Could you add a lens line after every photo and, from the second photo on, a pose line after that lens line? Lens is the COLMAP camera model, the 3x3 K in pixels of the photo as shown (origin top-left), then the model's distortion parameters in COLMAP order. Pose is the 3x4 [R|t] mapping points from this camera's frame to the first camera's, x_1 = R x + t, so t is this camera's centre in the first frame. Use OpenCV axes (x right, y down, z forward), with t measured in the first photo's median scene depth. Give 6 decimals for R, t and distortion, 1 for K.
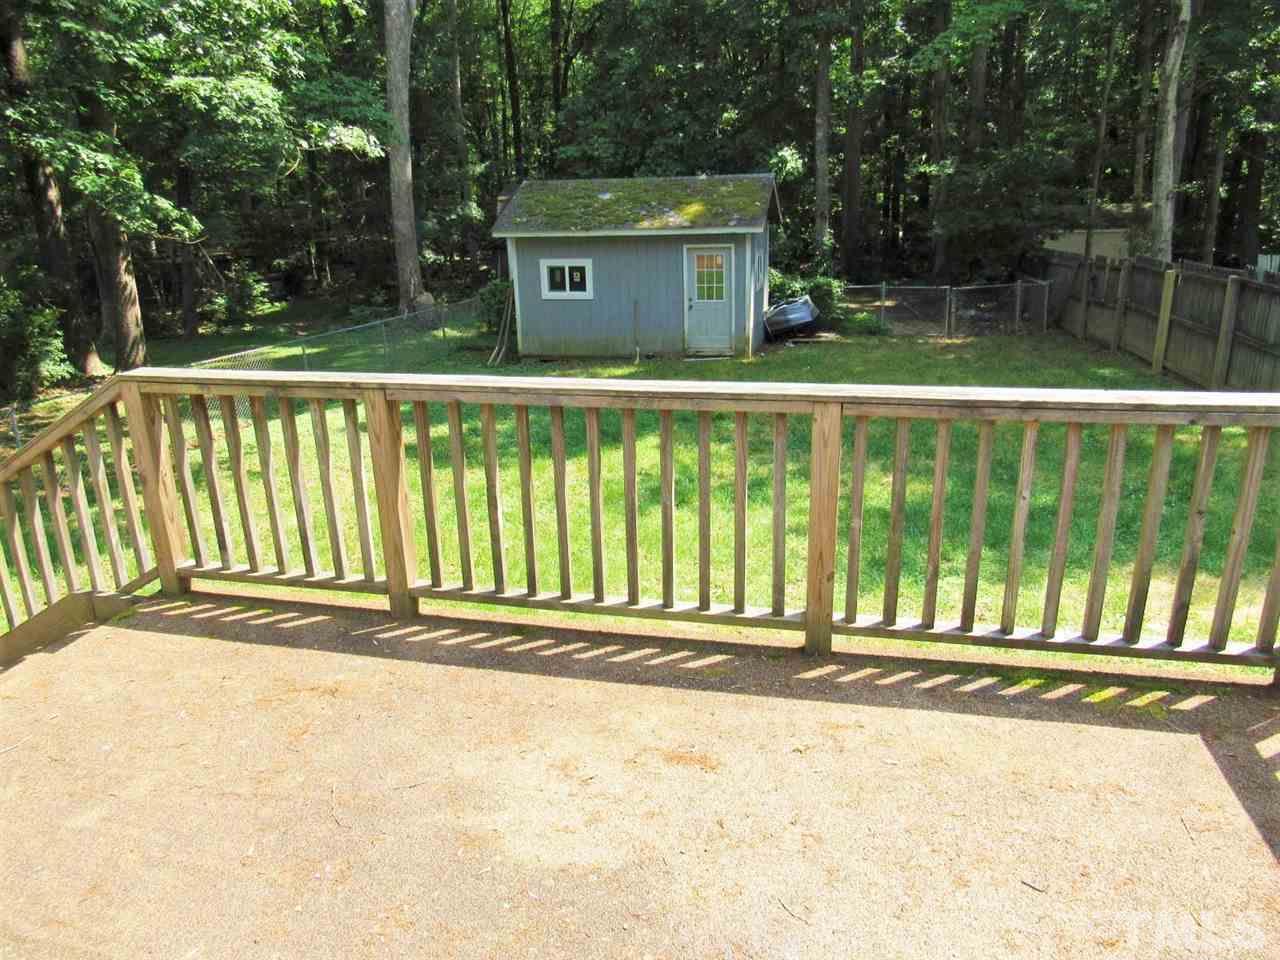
lens RADIAL K [[936.8, 0, 644.0], [0, 936.8, 484.2], [0, 0, 1]] dist [-0.014464, 0.008051]
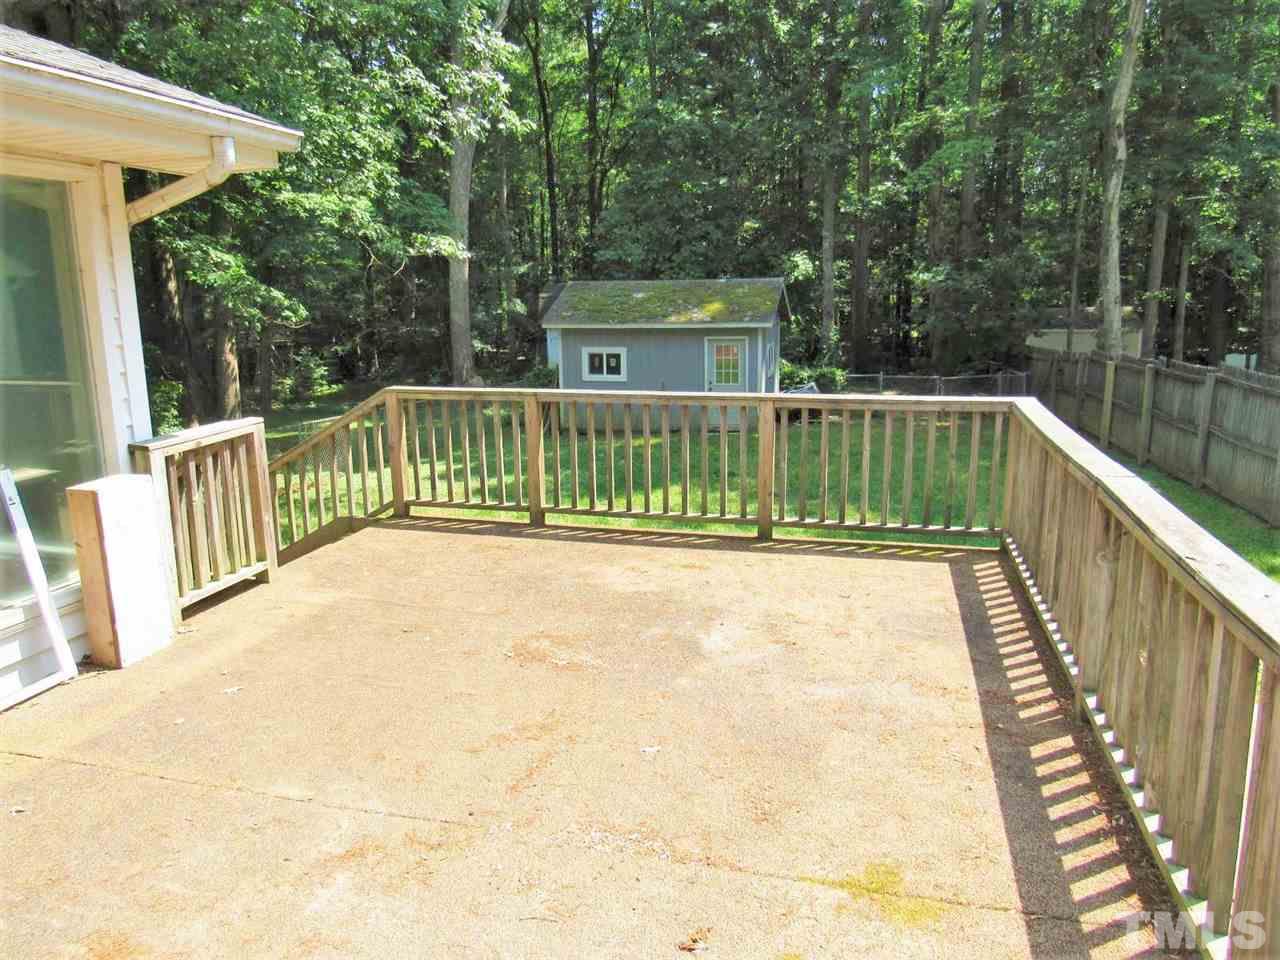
lens RADIAL K [[962.8, 0, 640.0], [0, 962.8, 480.0], [0, 0, 1]] dist [0.008970, 0.003618]
pose [[0.999440, 0.018850, -0.027638, -0.002149], [-0.021724, 0.993950, -0.107662, 0.050618], [0.025442, 0.108202, 0.993803, -0.169378]]
